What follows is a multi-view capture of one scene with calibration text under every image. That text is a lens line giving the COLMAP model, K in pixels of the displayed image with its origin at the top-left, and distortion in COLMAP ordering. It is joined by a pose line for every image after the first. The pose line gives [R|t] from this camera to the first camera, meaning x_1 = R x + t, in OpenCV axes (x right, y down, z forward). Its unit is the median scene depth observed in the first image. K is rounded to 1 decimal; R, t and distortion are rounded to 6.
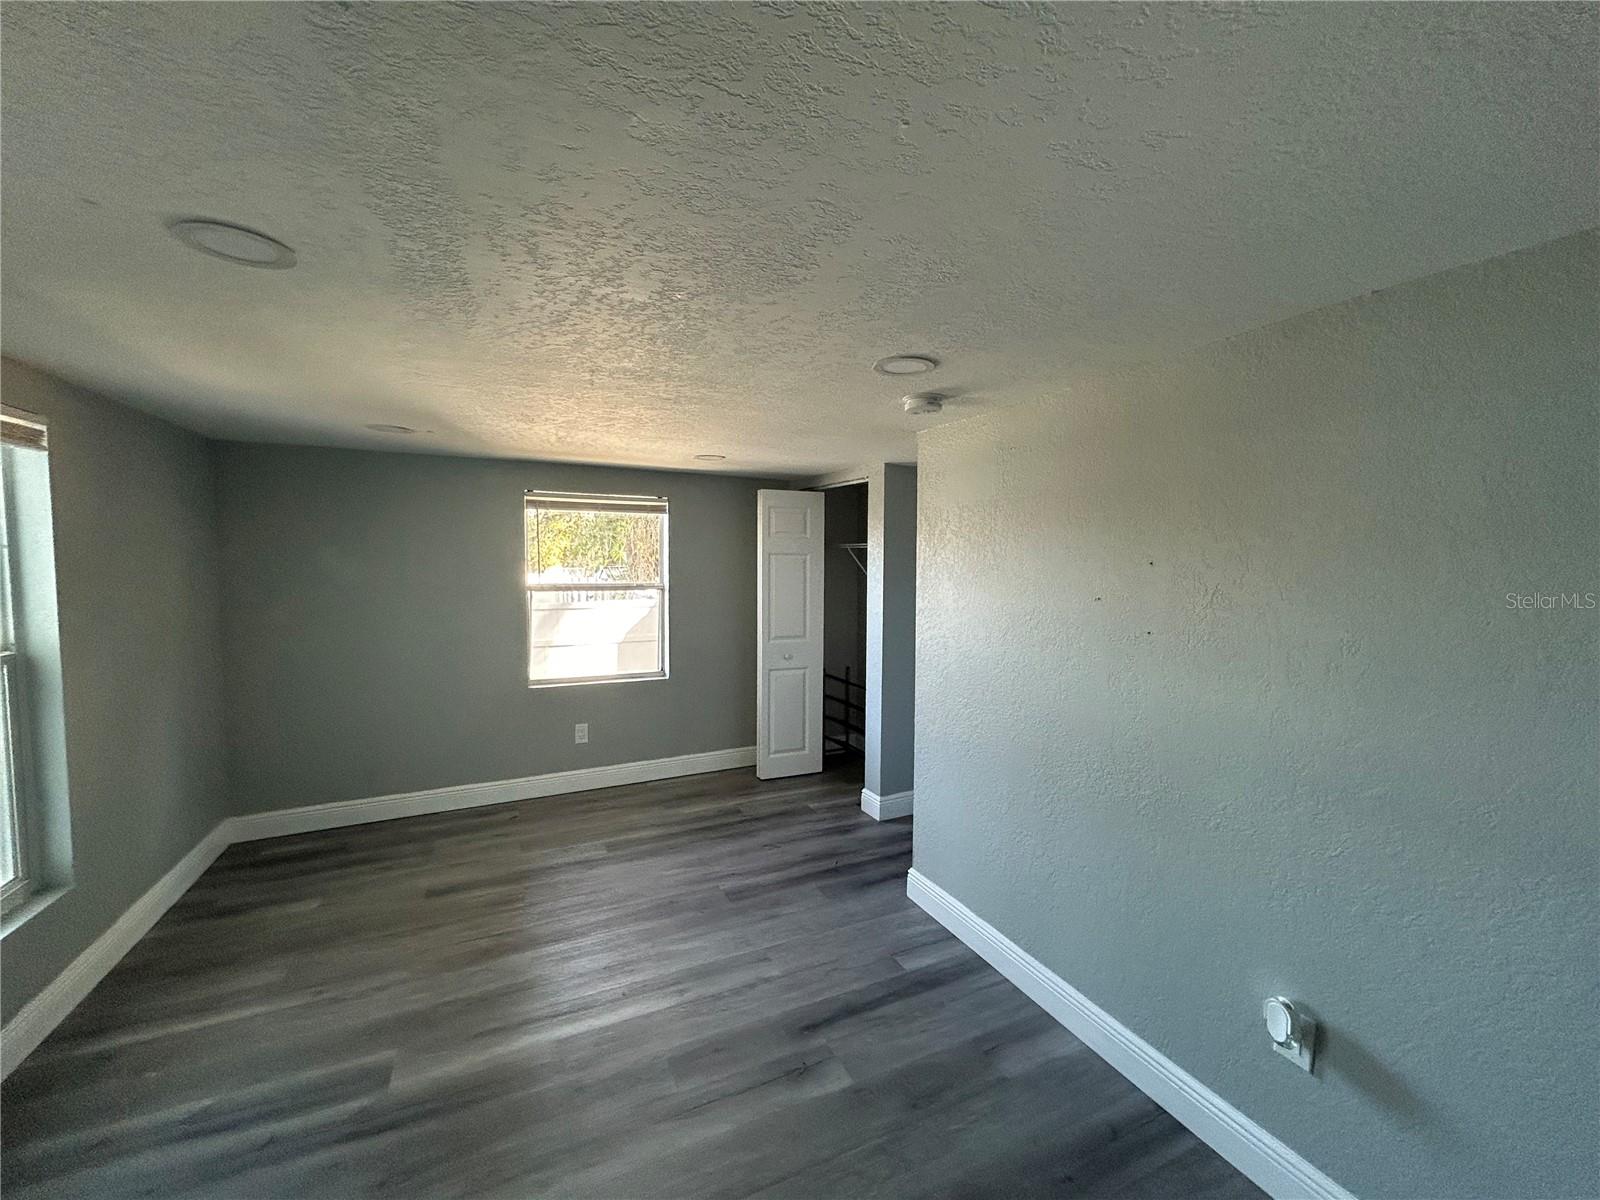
lens RADIAL K [[645.0, 0, 799.7], [0, 645.0, 598.4], [0, 0, 1]] dist [-0.001353, -0.000403]
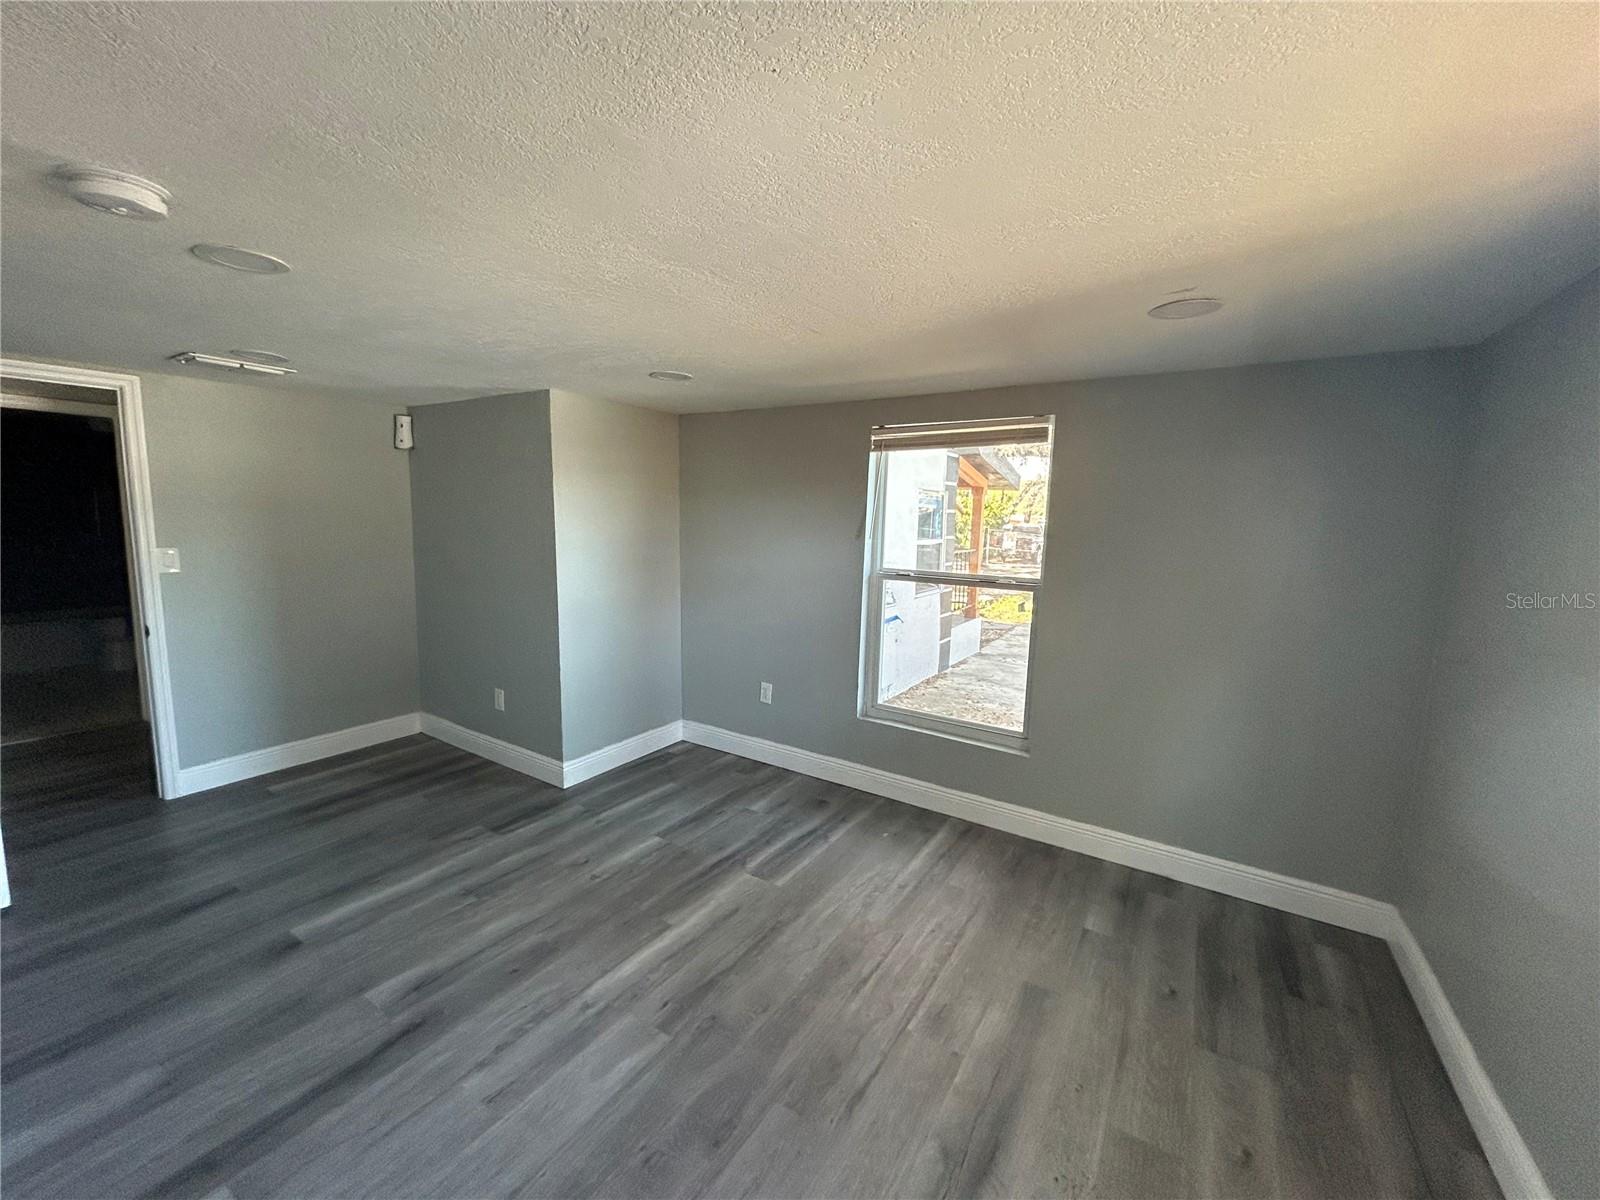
lens RADIAL K [[645.0, 0, 788.5], [0, 645.0, 598.1], [0, 0, 1]] dist [-0.001353, -0.000403]
pose [[-0.851083, 0.038729, -0.523601, 0.015941], [-0.064870, 0.981877, 0.178069, -0.091164], [0.521008, 0.185518, -0.833147, 1.766017]]
